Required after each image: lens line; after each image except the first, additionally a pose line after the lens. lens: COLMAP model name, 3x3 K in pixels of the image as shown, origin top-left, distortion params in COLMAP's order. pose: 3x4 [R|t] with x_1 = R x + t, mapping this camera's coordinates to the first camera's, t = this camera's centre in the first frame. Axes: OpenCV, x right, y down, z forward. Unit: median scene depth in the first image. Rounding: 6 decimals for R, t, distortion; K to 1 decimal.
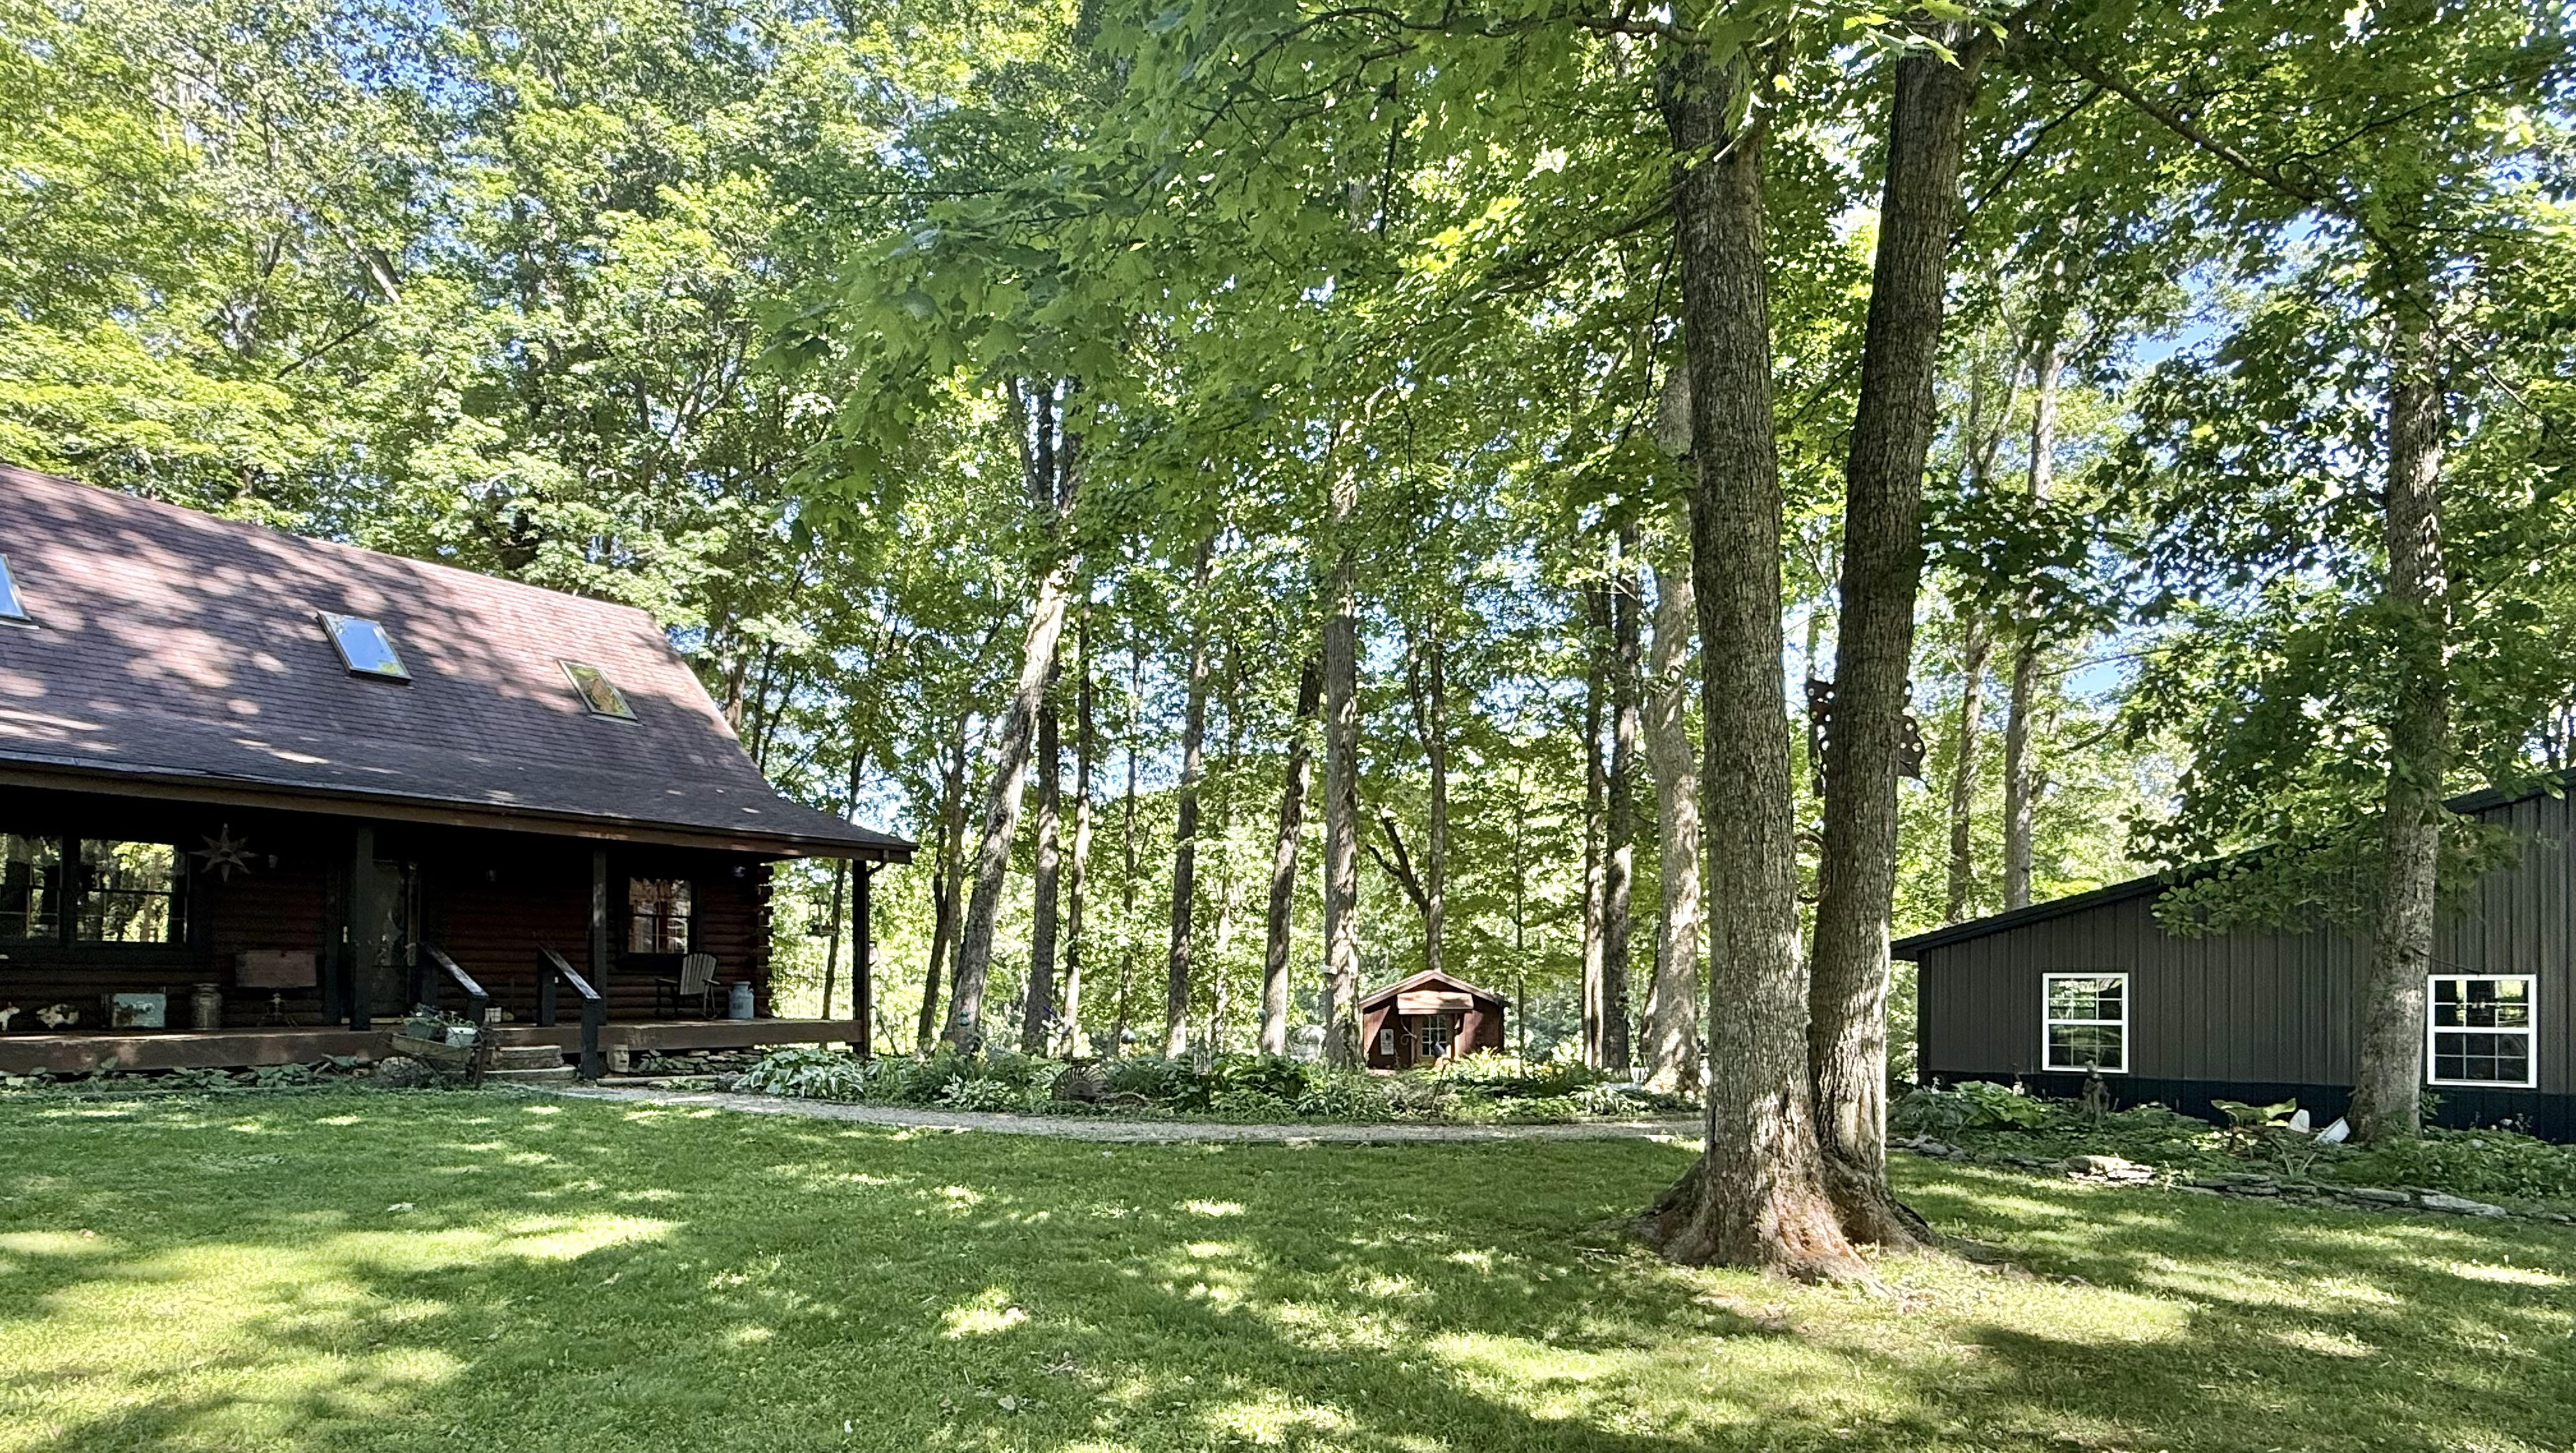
lens RADIAL K [[1417.0, 0, 1289.7], [0, 1417.0, 965.0], [0, 0, 1]] dist [-0.003297, 0.004417]
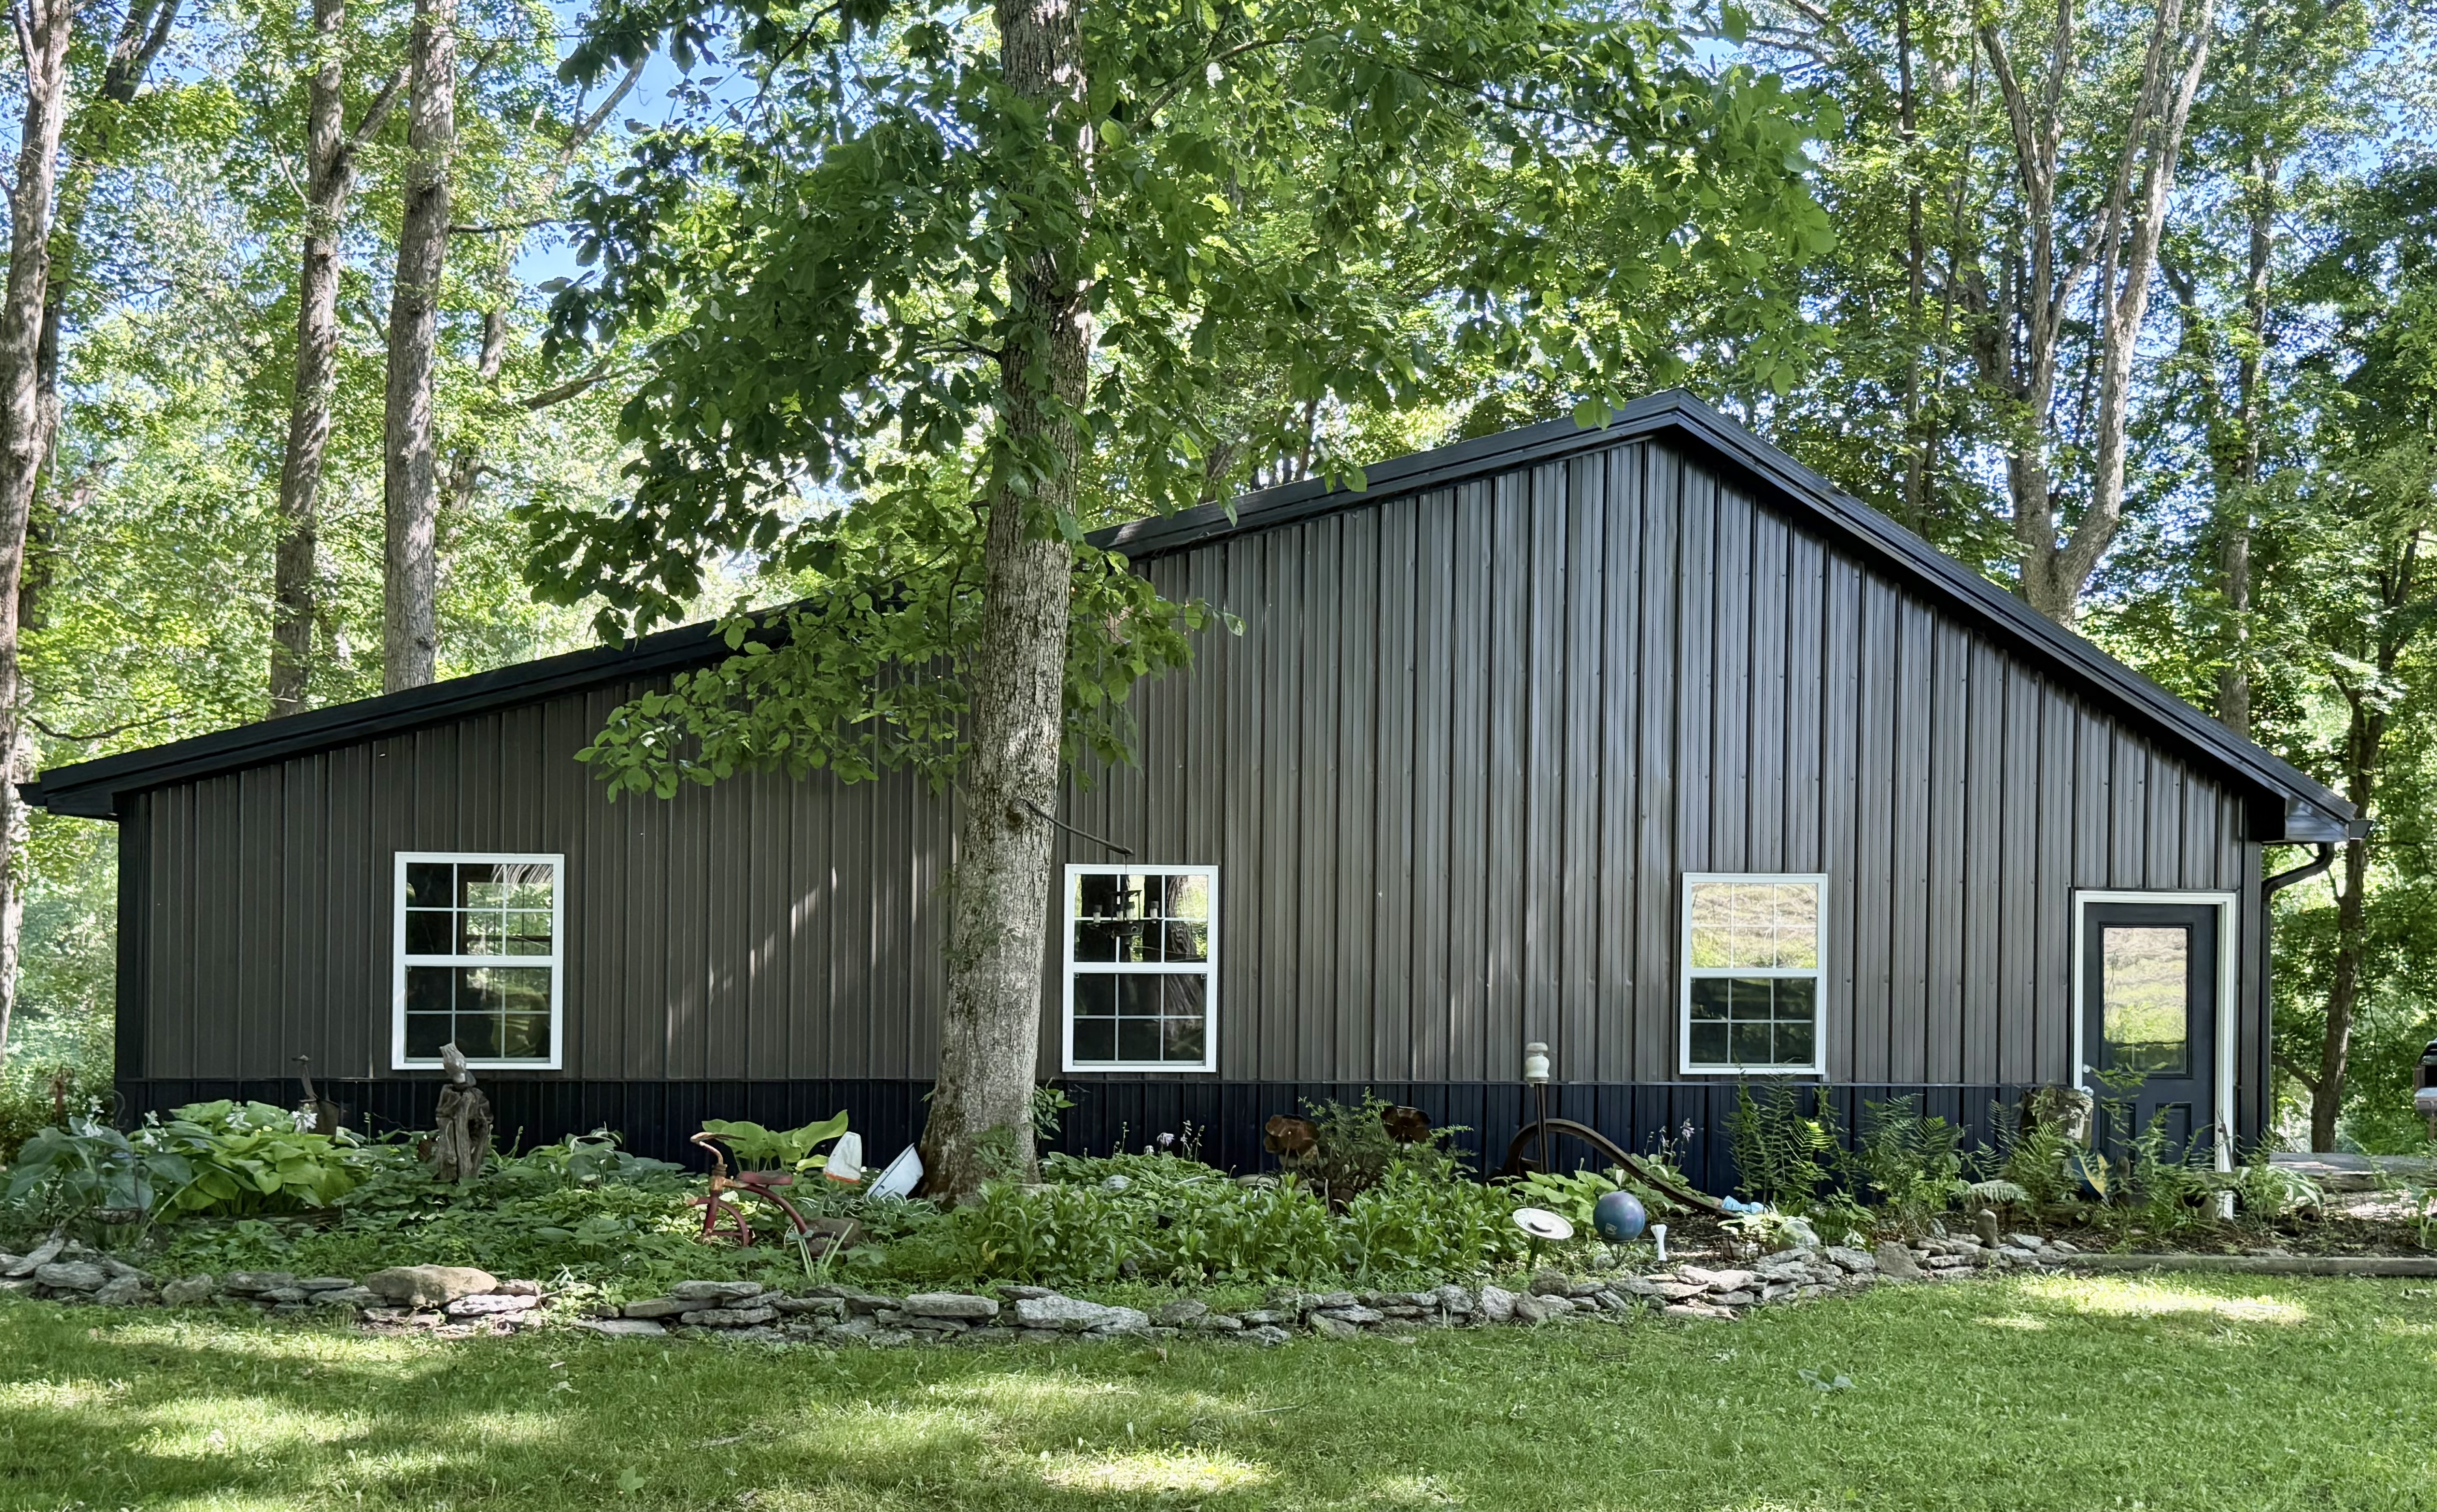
lens RADIAL K [[3086.0, 0, 1216.8], [0, 3086.0, 756.4], [0, 0, 1]] dist [0.112922, 0.000000]
pose [[0.756491, 0.034553, 0.653090, 0.103217], [-0.015165, 0.999262, -0.035303, 0.007669], [-0.653828, 0.016802, 0.756457, 0.099545]]
